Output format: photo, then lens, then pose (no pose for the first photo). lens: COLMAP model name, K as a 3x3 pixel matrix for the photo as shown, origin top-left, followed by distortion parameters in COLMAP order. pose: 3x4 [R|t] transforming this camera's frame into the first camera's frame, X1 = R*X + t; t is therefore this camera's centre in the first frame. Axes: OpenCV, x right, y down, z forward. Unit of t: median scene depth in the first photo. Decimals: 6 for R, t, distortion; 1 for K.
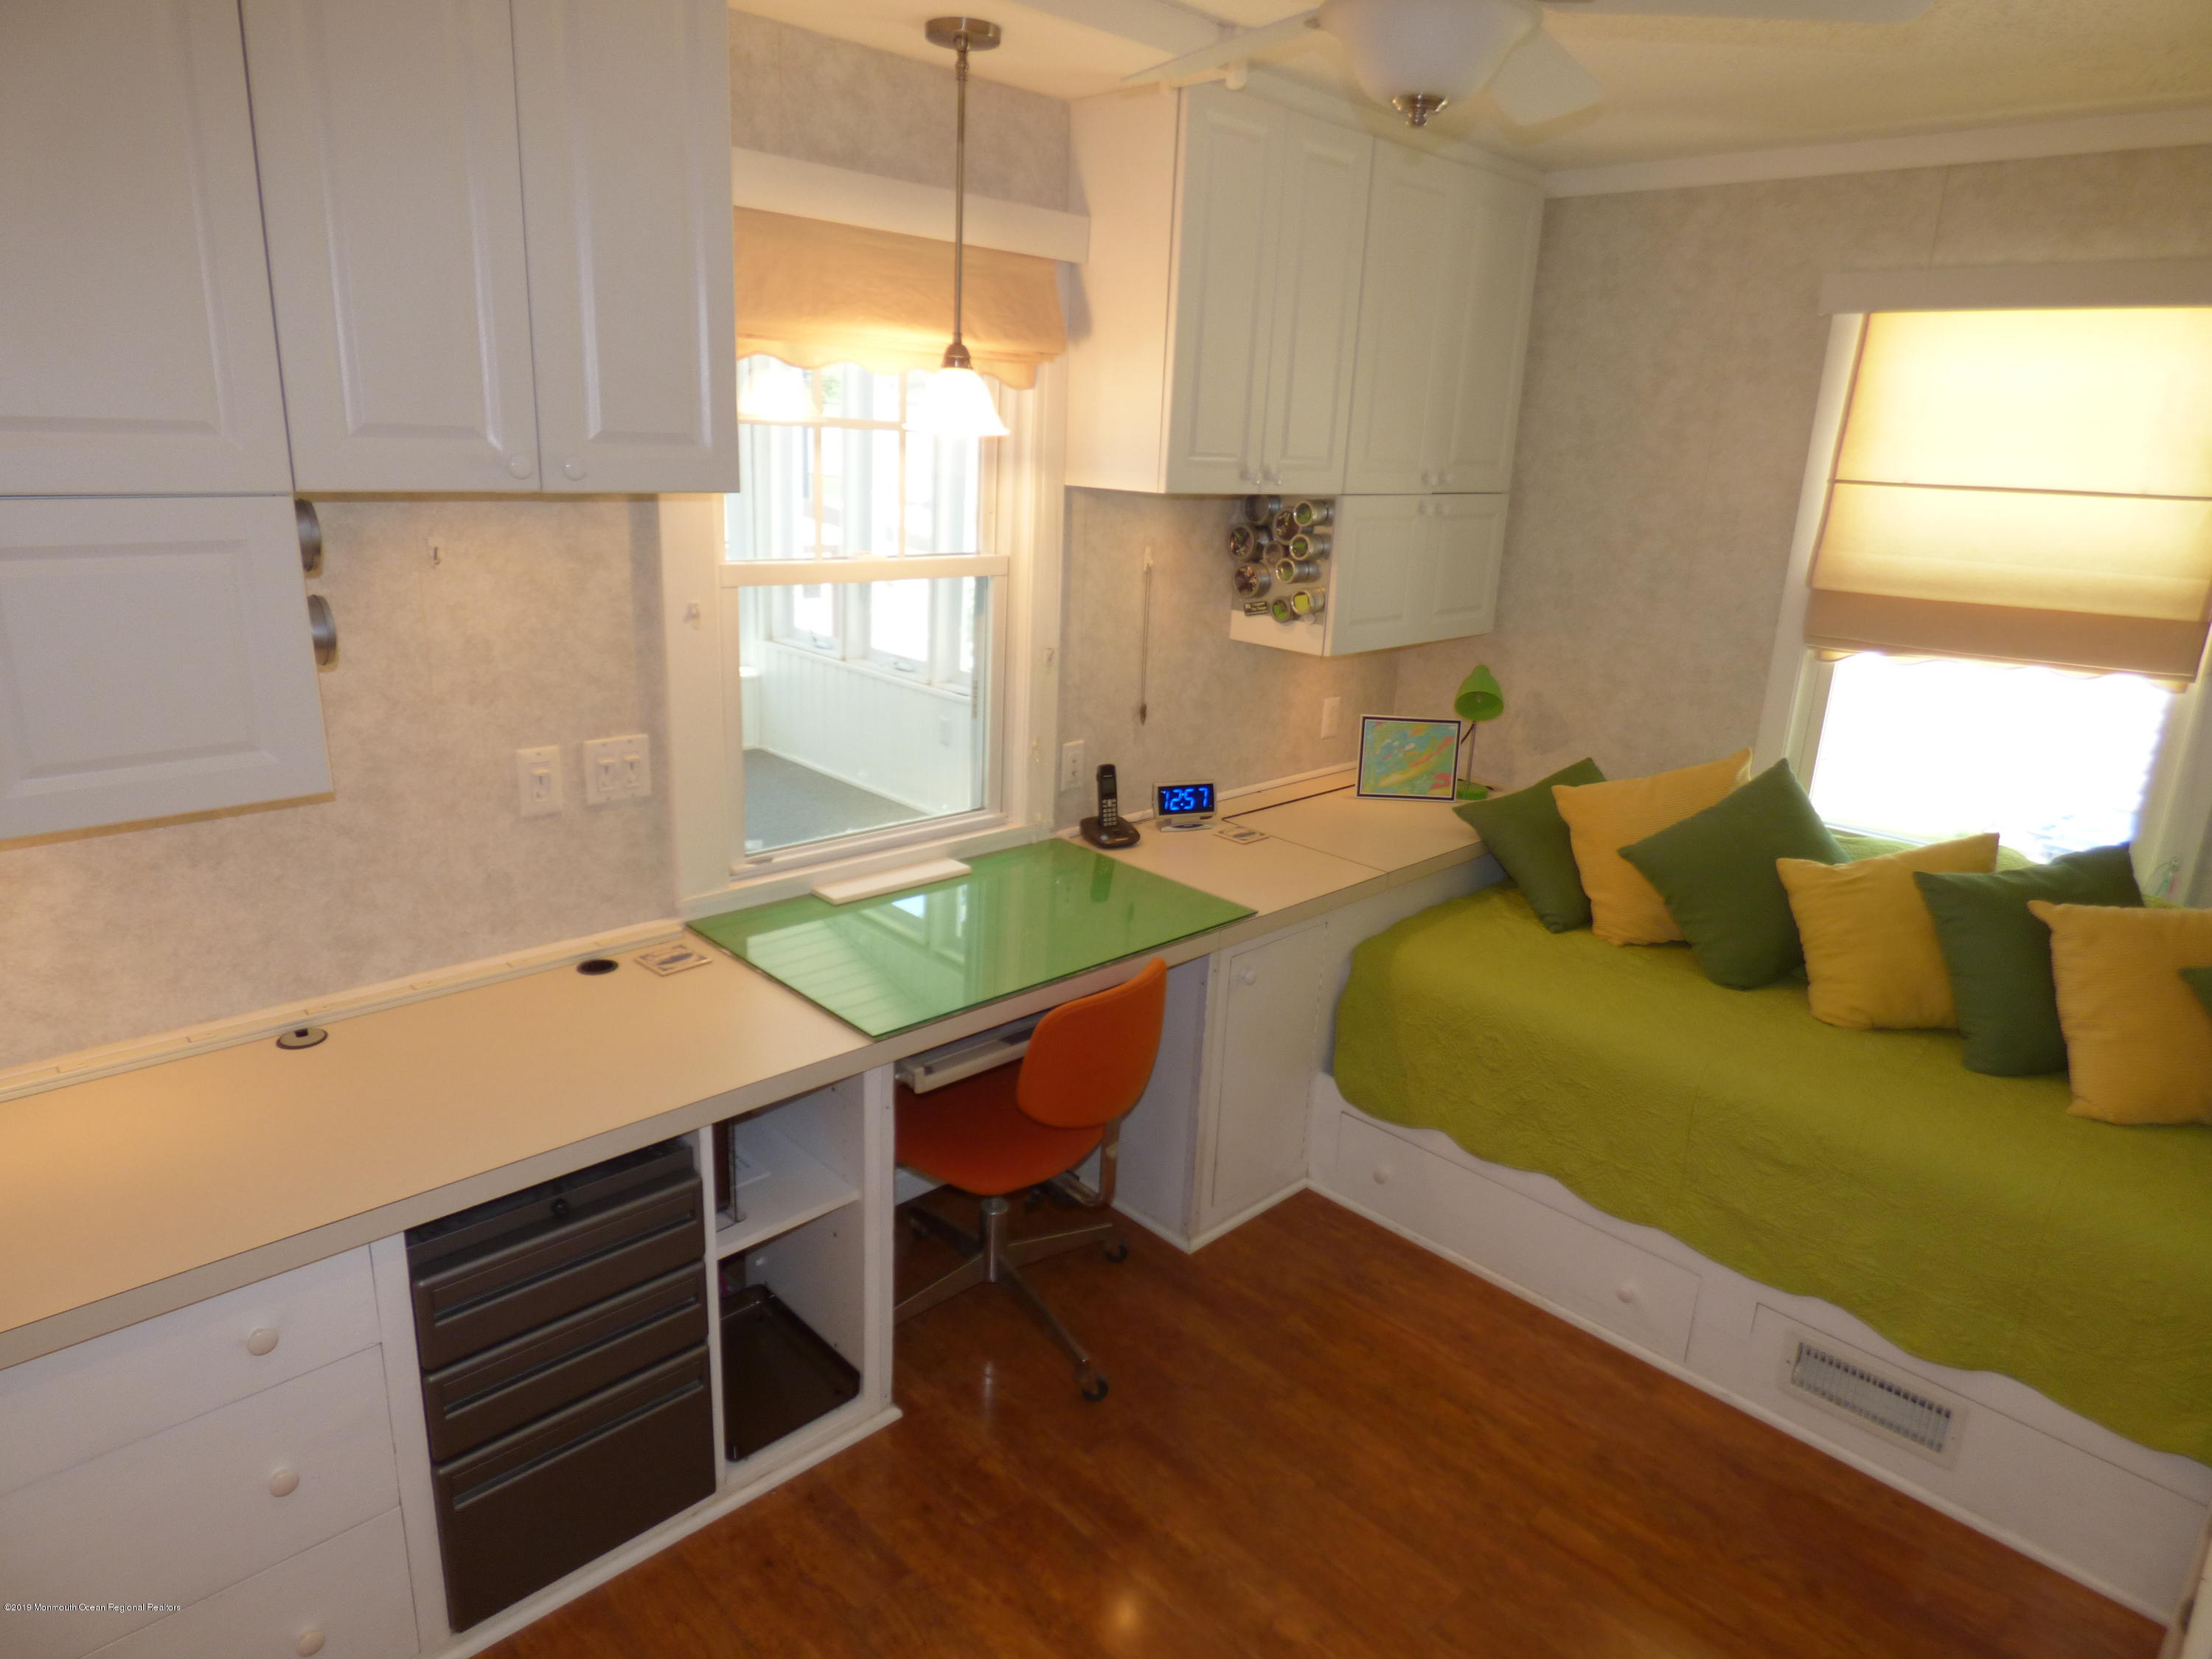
lens RADIAL K [[1301.5, 0, 1106.0], [0, 1301.5, 829.5], [0, 0, 1]] dist [-0.043171, 0.004014]
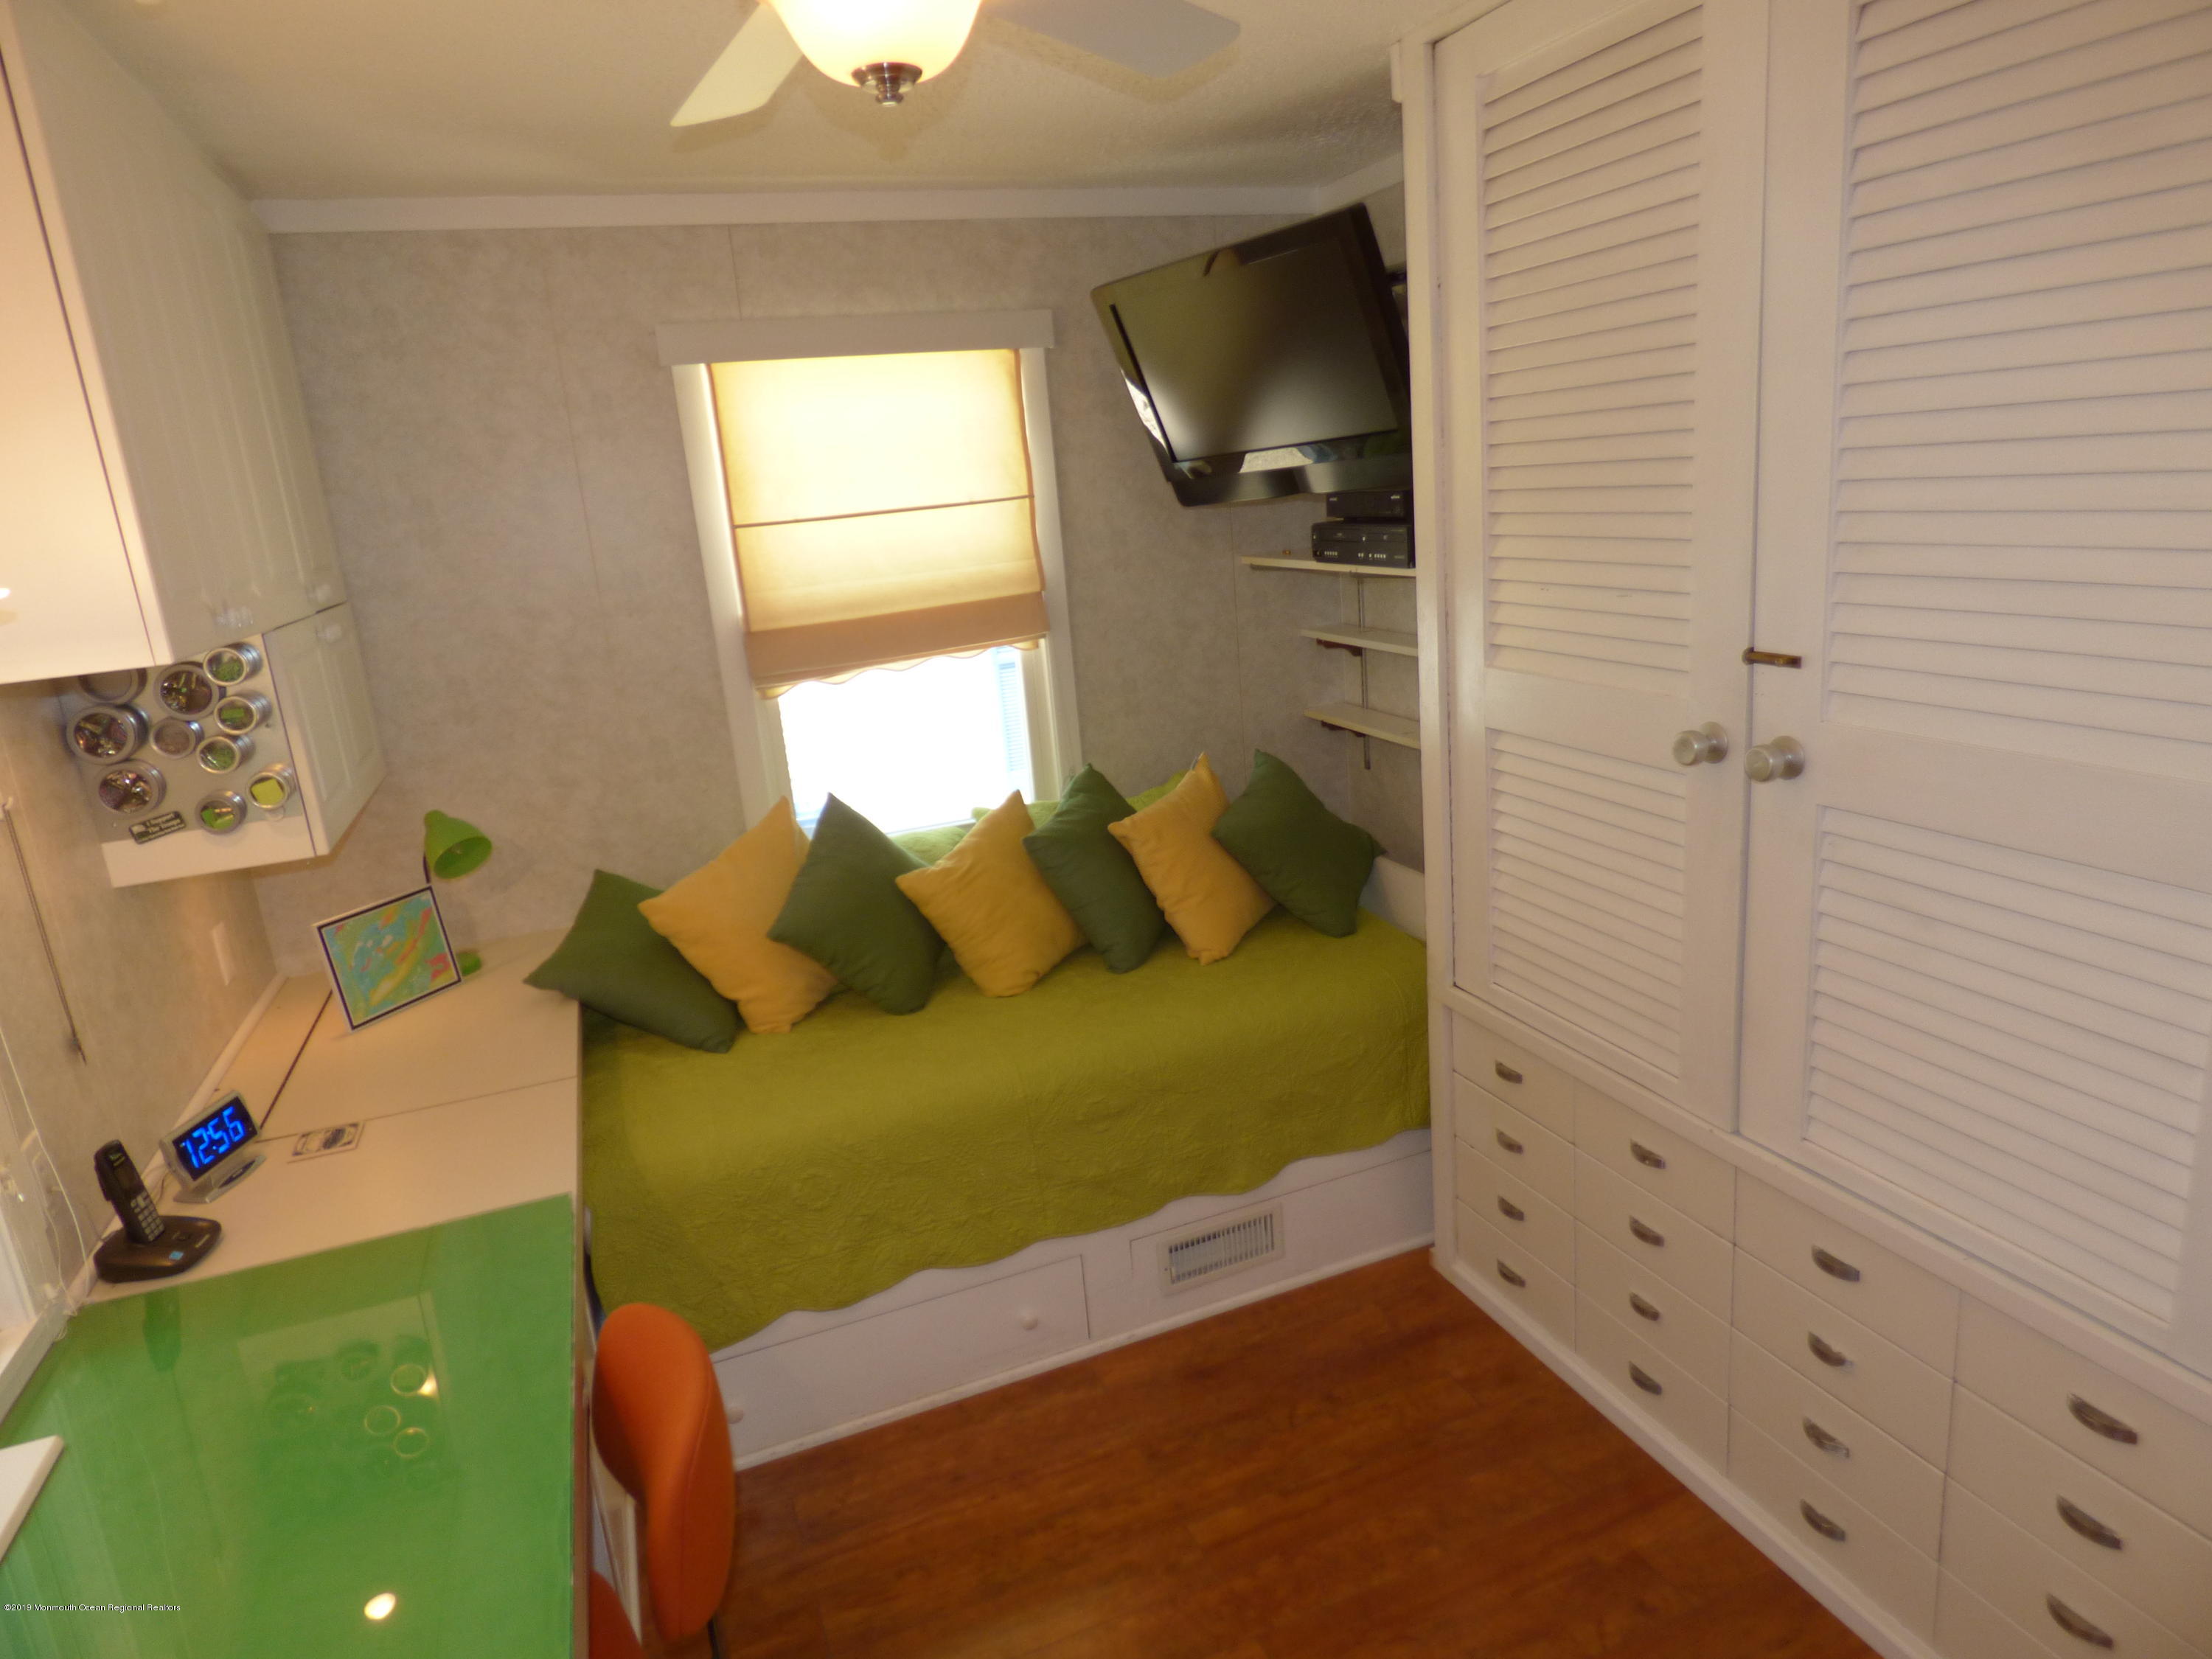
lens RADIAL K [[1301.8, 0, 1115.7], [0, 1301.8, 822.4], [0, 0, 1]] dist [-0.031261, 0.011707]
pose [[0.379122, -0.301411, 0.874882, -0.297556], [0.358024, 0.919609, 0.161674, -0.119201], [-0.853279, 0.251935, 0.456556, 0.342998]]
